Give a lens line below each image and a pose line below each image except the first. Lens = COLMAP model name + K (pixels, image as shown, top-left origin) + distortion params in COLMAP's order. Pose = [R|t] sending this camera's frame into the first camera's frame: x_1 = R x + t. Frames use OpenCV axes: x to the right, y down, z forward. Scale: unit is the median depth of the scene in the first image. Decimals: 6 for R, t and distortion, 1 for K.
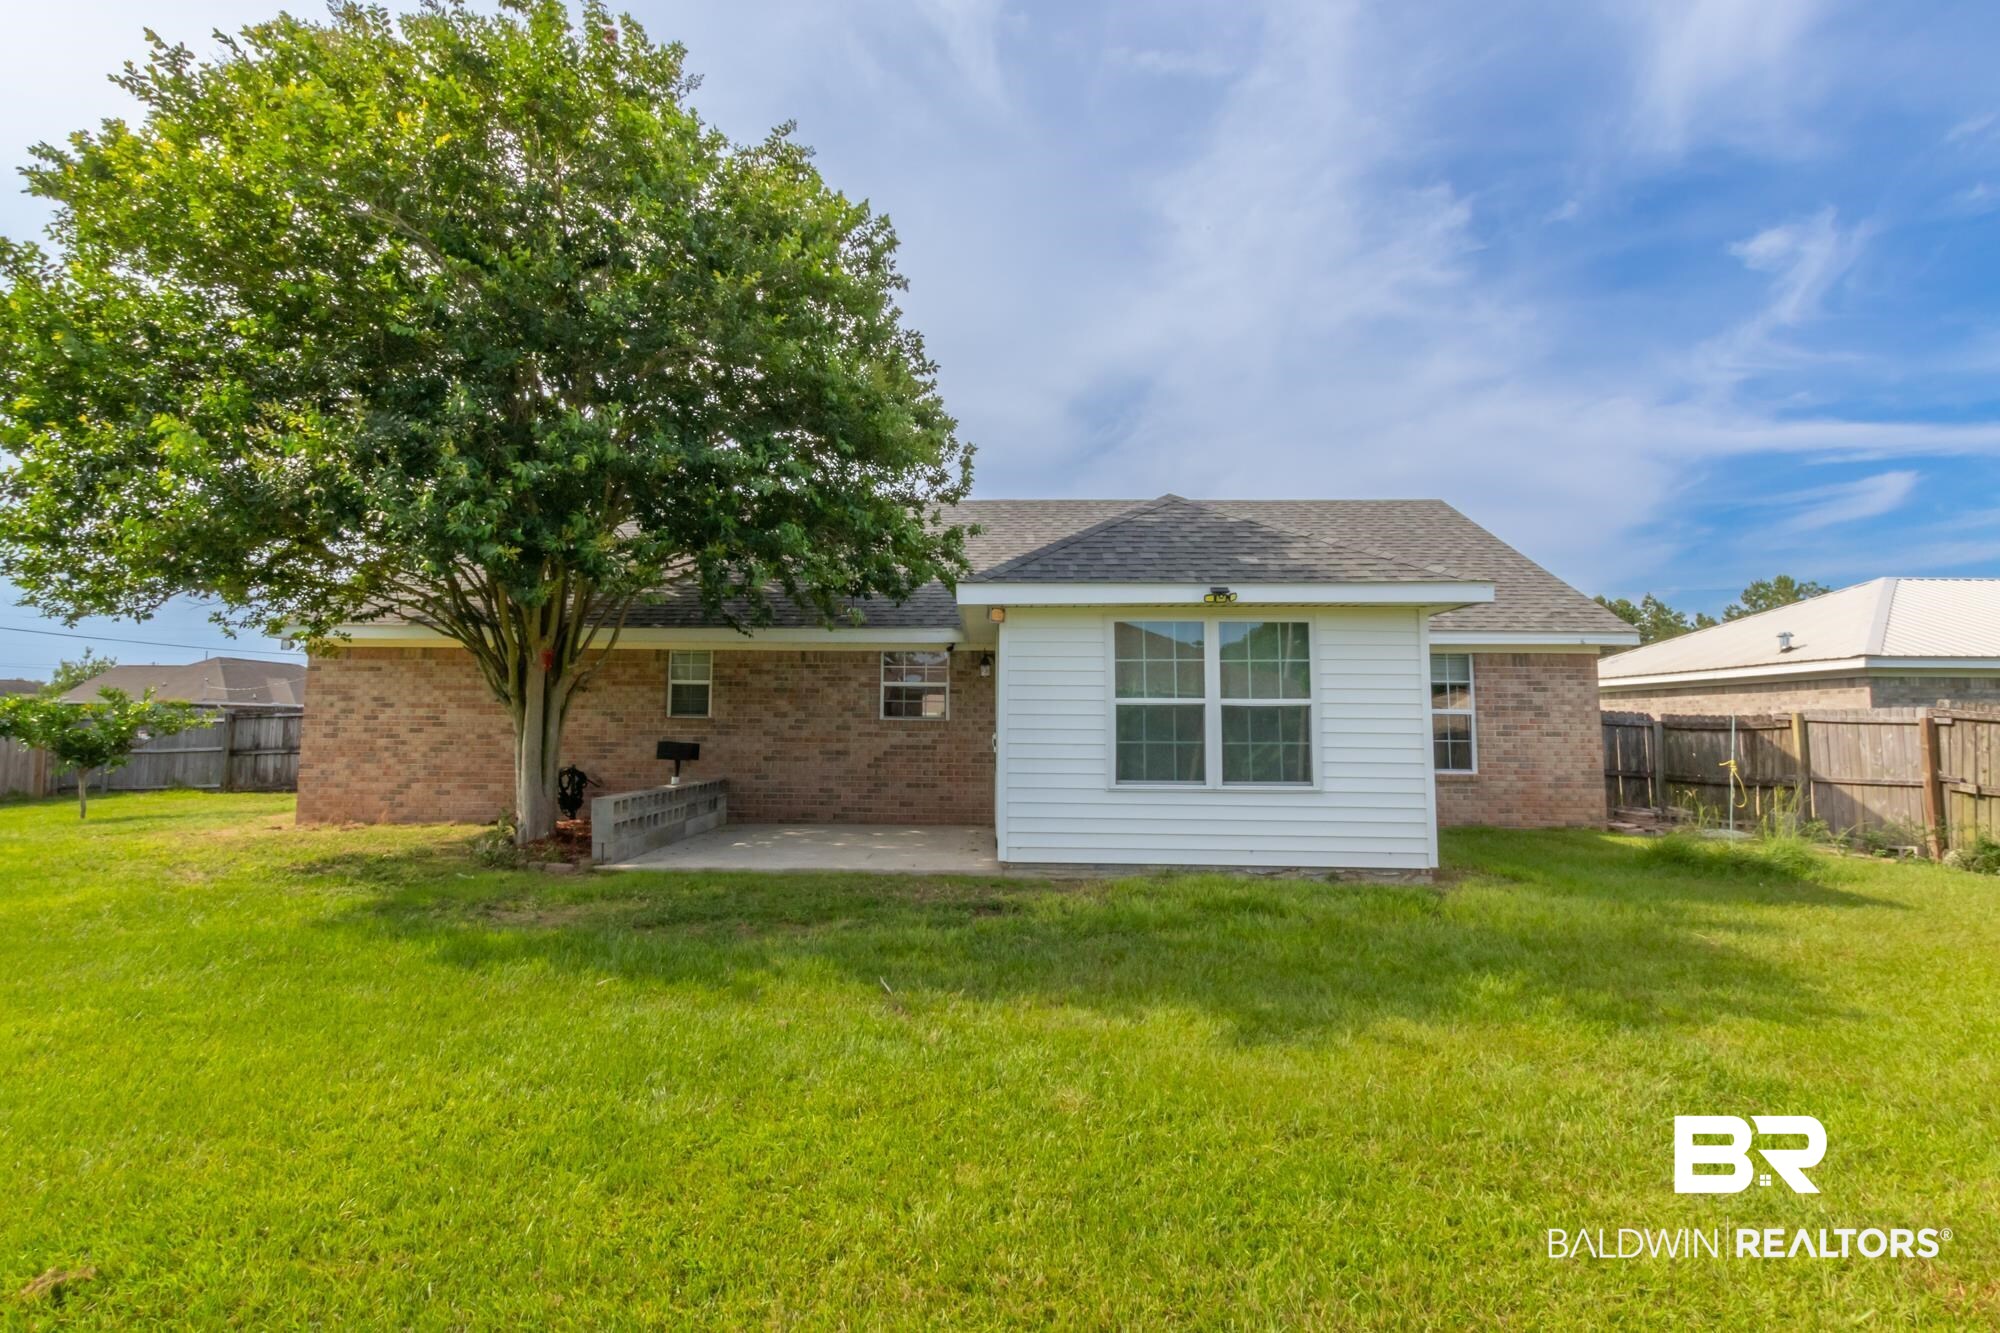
lens RADIAL K [[935.3, 0, 1004.6], [0, 935.3, 632.5], [0, 0, 1]] dist [-0.000318, -0.000018]
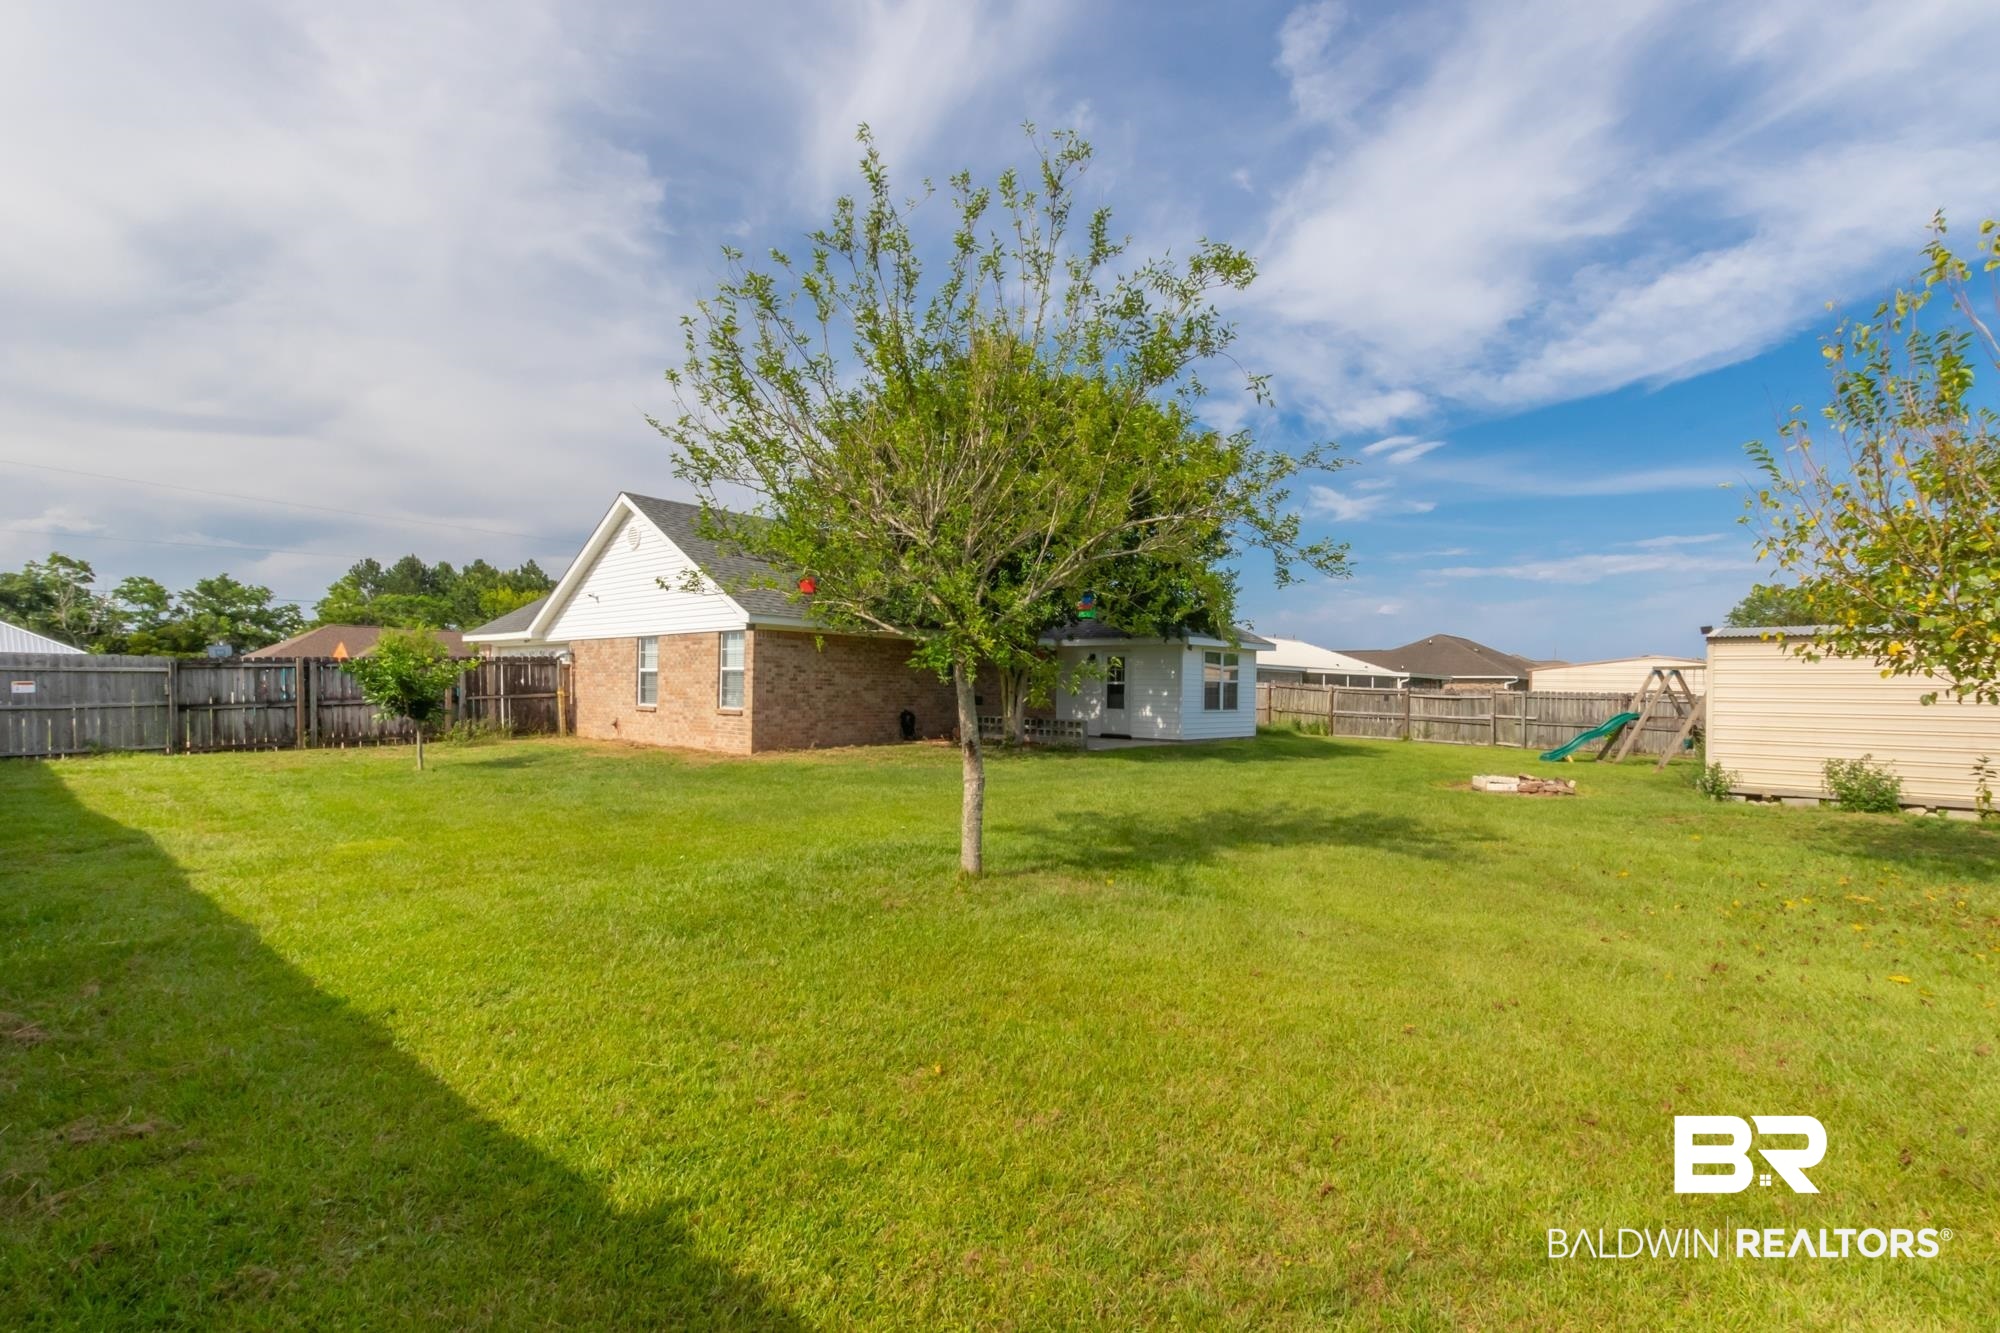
lens RADIAL K [[935.3, 0, 997.5], [0, 935.3, 674.7], [0, 0, 1]] dist [-0.000318, -0.000018]
pose [[0.630438, 0.016326, 0.776068, -1.018163], [-0.090798, 0.994467, 0.052839, -0.014886], [-0.770911, -0.103777, 0.628432, -0.111136]]
